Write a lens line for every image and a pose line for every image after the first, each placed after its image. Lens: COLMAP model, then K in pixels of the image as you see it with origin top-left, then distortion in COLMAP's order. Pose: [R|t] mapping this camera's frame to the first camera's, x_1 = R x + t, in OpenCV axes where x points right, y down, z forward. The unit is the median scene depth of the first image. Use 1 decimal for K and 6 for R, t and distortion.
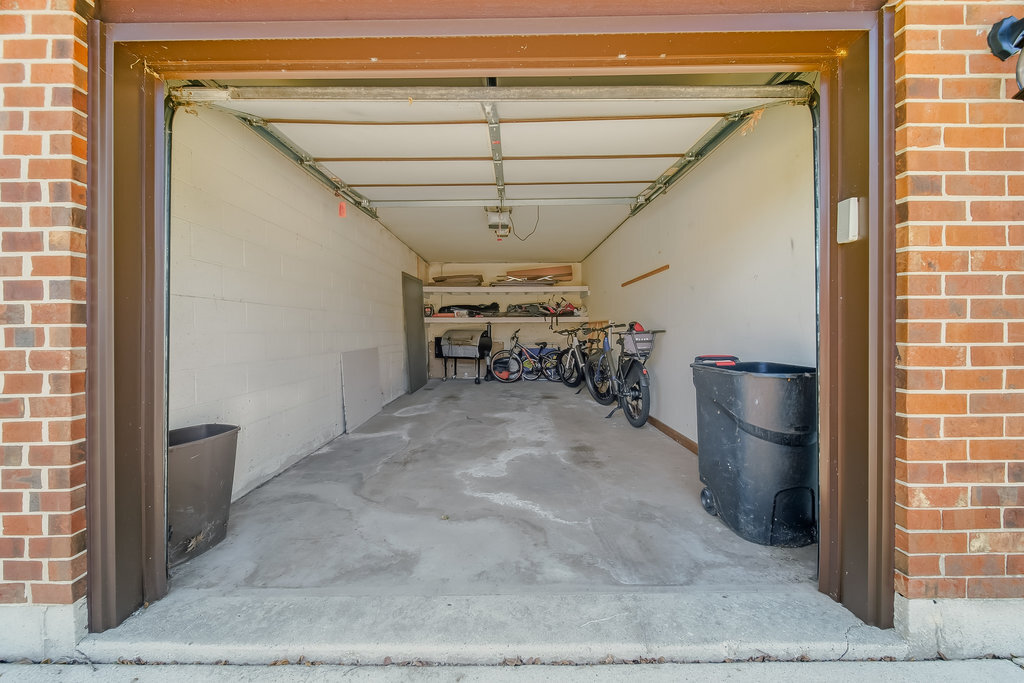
lens RADIAL K [[375.1, 0, 512.0], [0, 375.1, 341.5], [0, 0, 1]] dist [-0.000010, -0.000041]
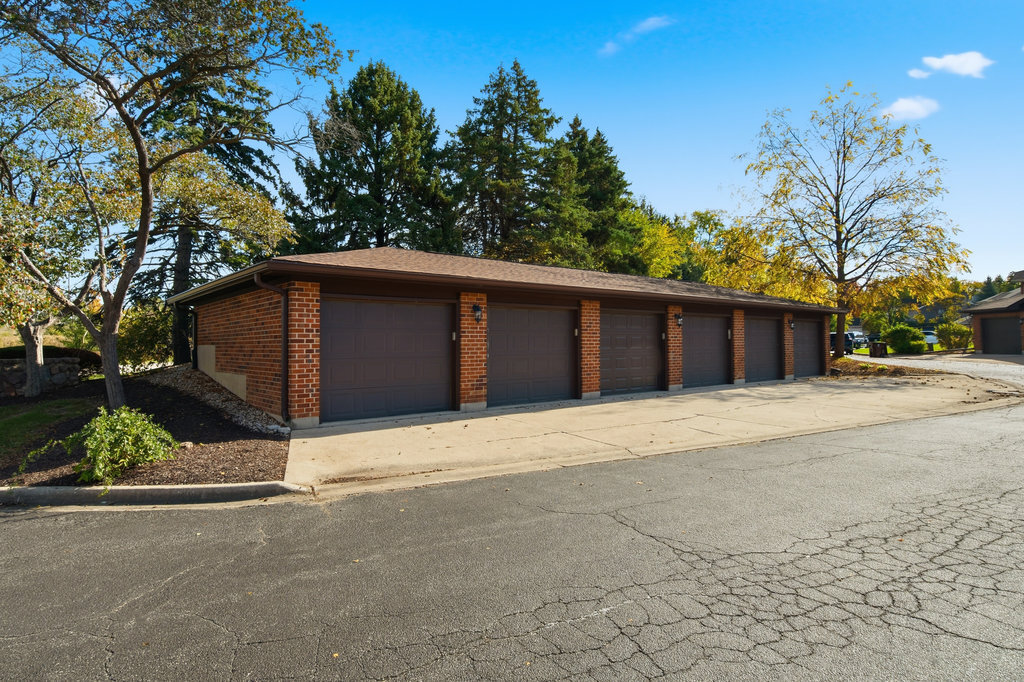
lens RADIAL K [[375.1, 0, 512.0], [0, 375.1, 341.0], [0, 0, 1]] dist [-0.000010, -0.000041]
pose [[0.708384, 0.018615, 0.705581, -2.818237], [0.001717, 0.999604, -0.028096, -0.125846], [-0.705825, 0.021114, 0.708072, -4.155383]]
